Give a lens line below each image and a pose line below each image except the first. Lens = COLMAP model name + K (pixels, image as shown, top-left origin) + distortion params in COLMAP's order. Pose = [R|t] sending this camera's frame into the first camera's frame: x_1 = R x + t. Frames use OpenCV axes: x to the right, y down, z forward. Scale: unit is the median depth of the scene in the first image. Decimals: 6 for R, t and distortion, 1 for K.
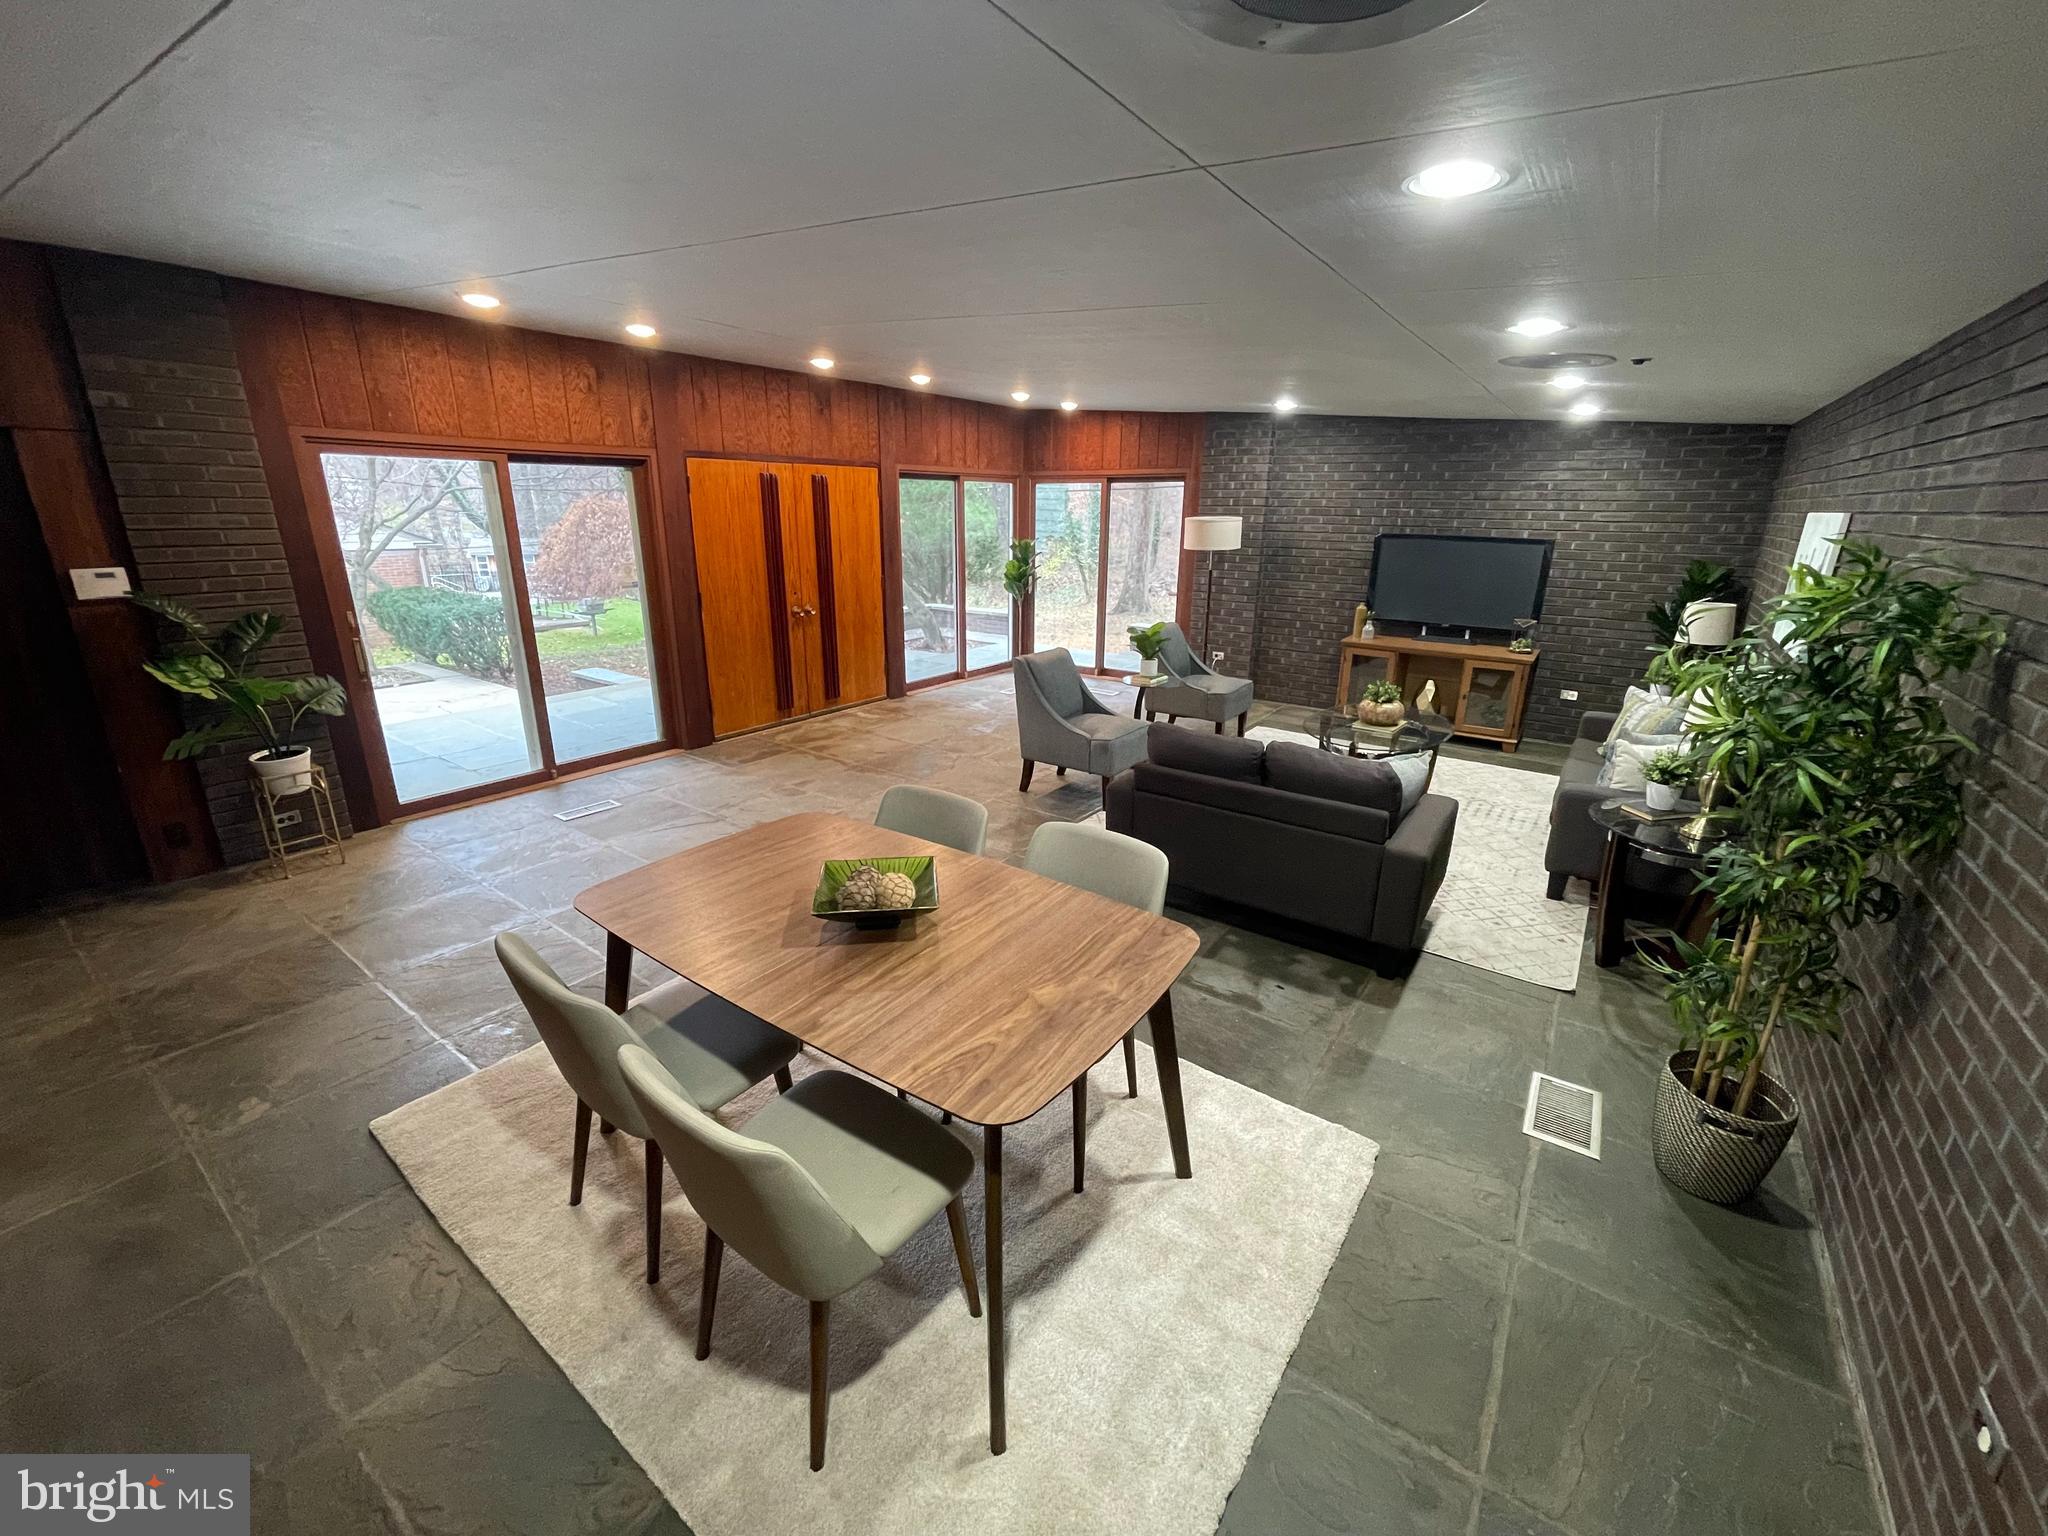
lens RADIAL K [[824.0, 0, 1025.5], [0, 824.0, 761.8], [0, 0, 1]] dist [-0.002287, 0.000085]
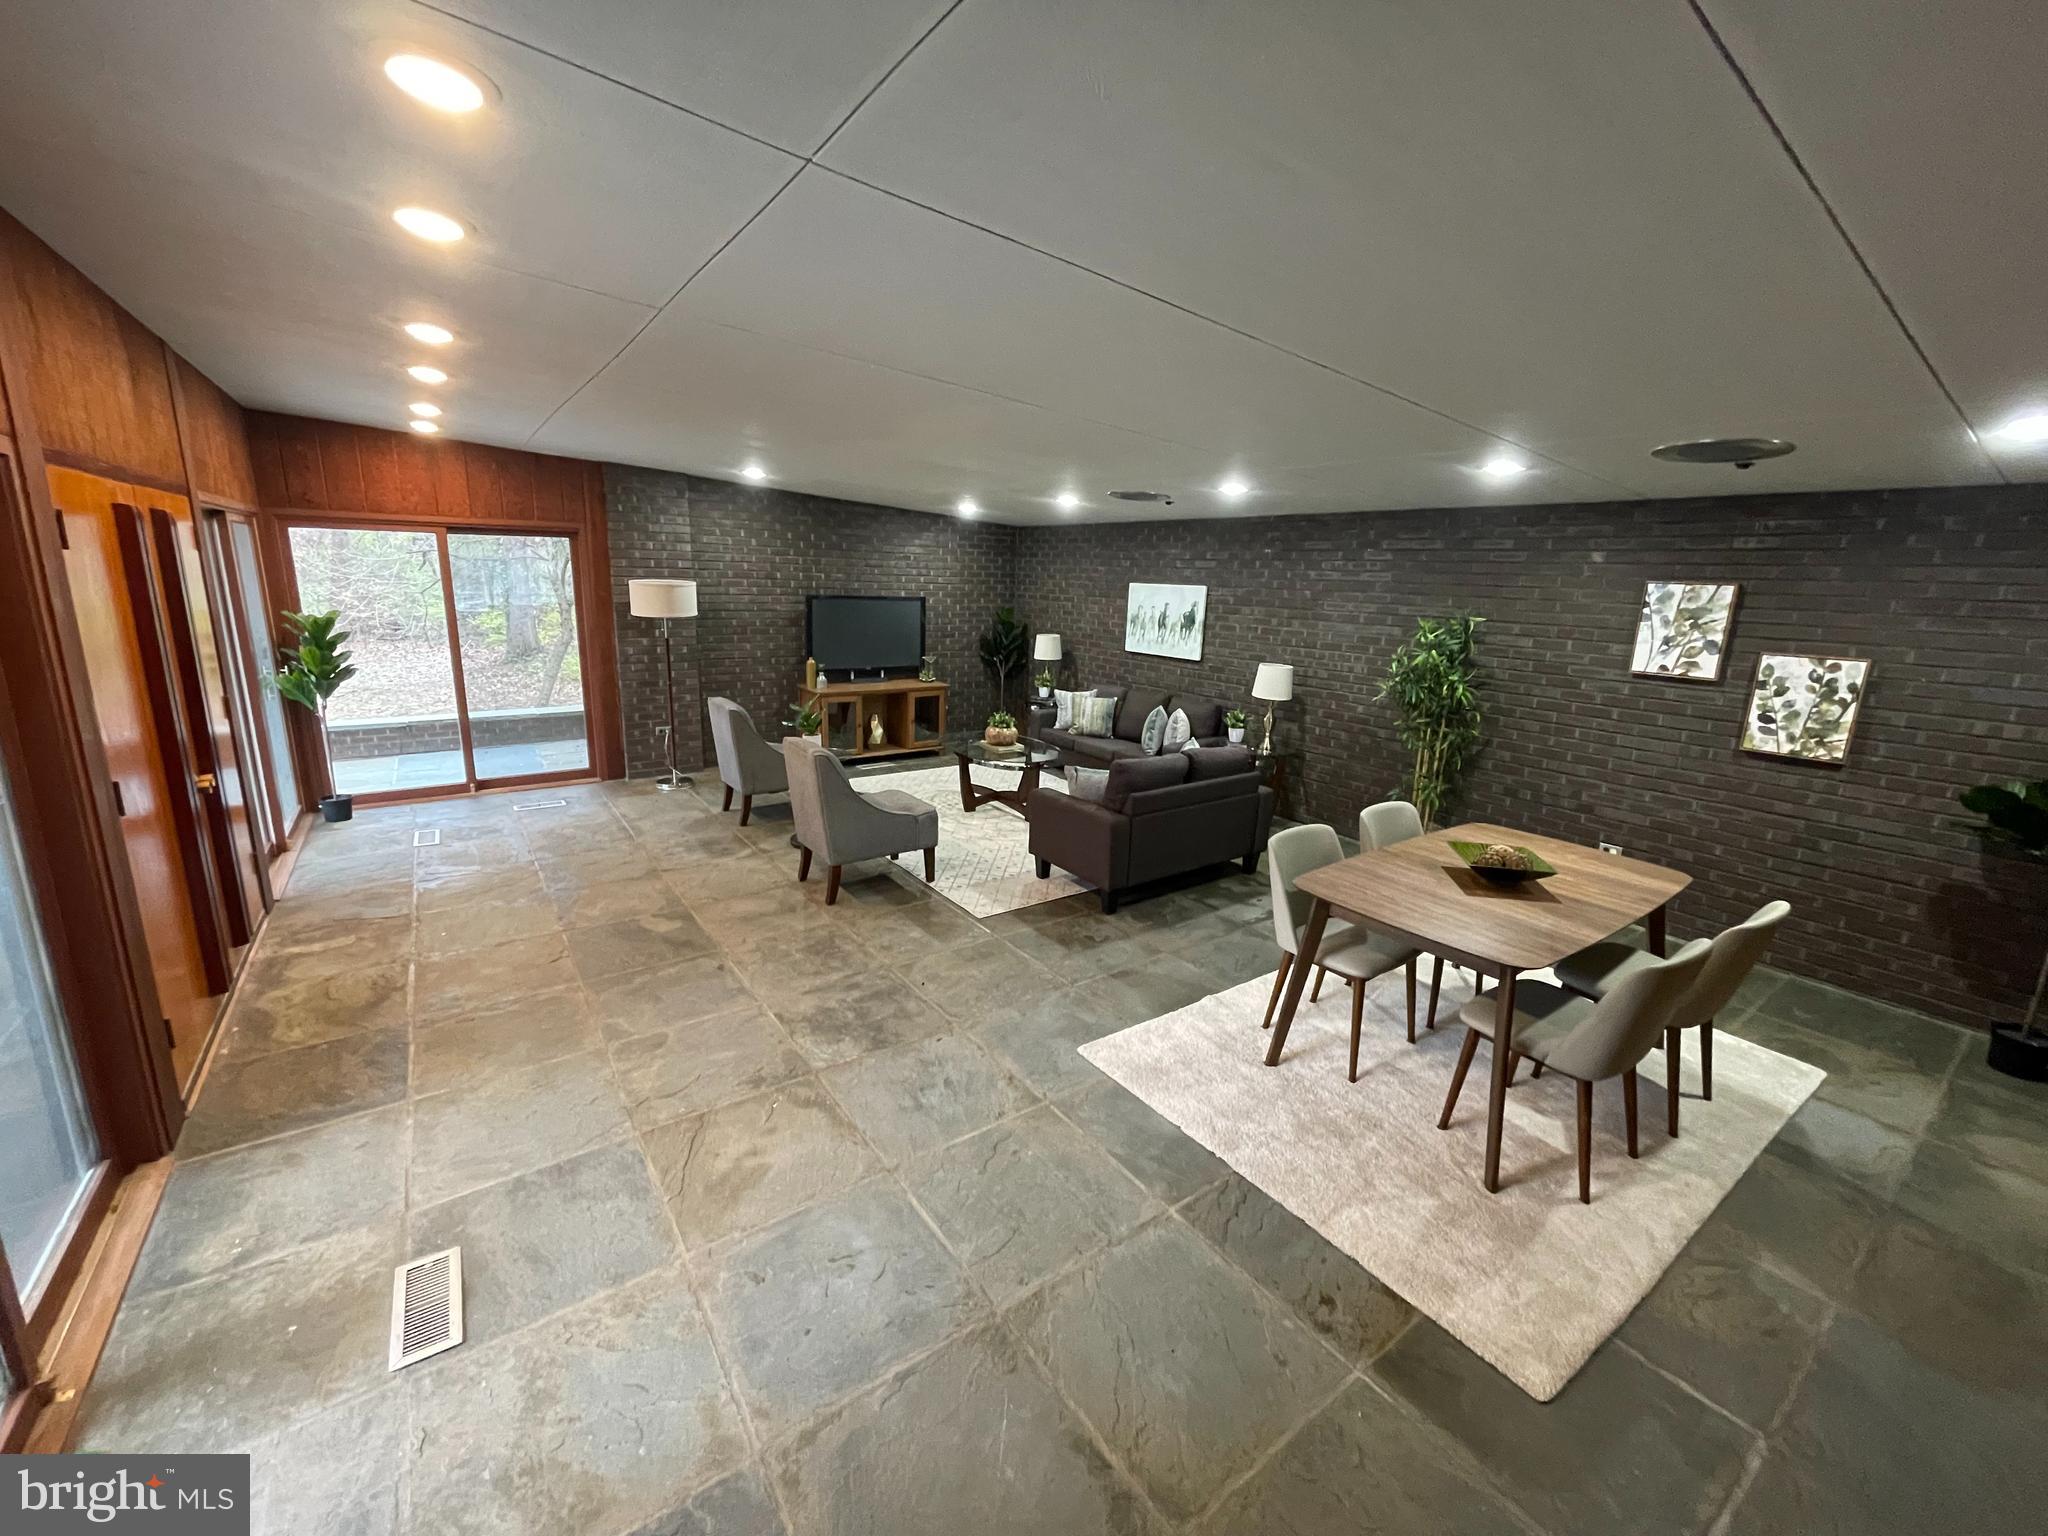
lens RADIAL K [[824.0, 0, 1023.7], [0, 824.0, 761.1], [0, 0, 1]] dist [-0.002287, 0.000085]
pose [[0.317781, -0.213118, 0.923903, -0.583727], [0.257663, 0.957153, 0.132163, -0.140966], [-0.912483, 0.196056, 0.359078, 0.396970]]
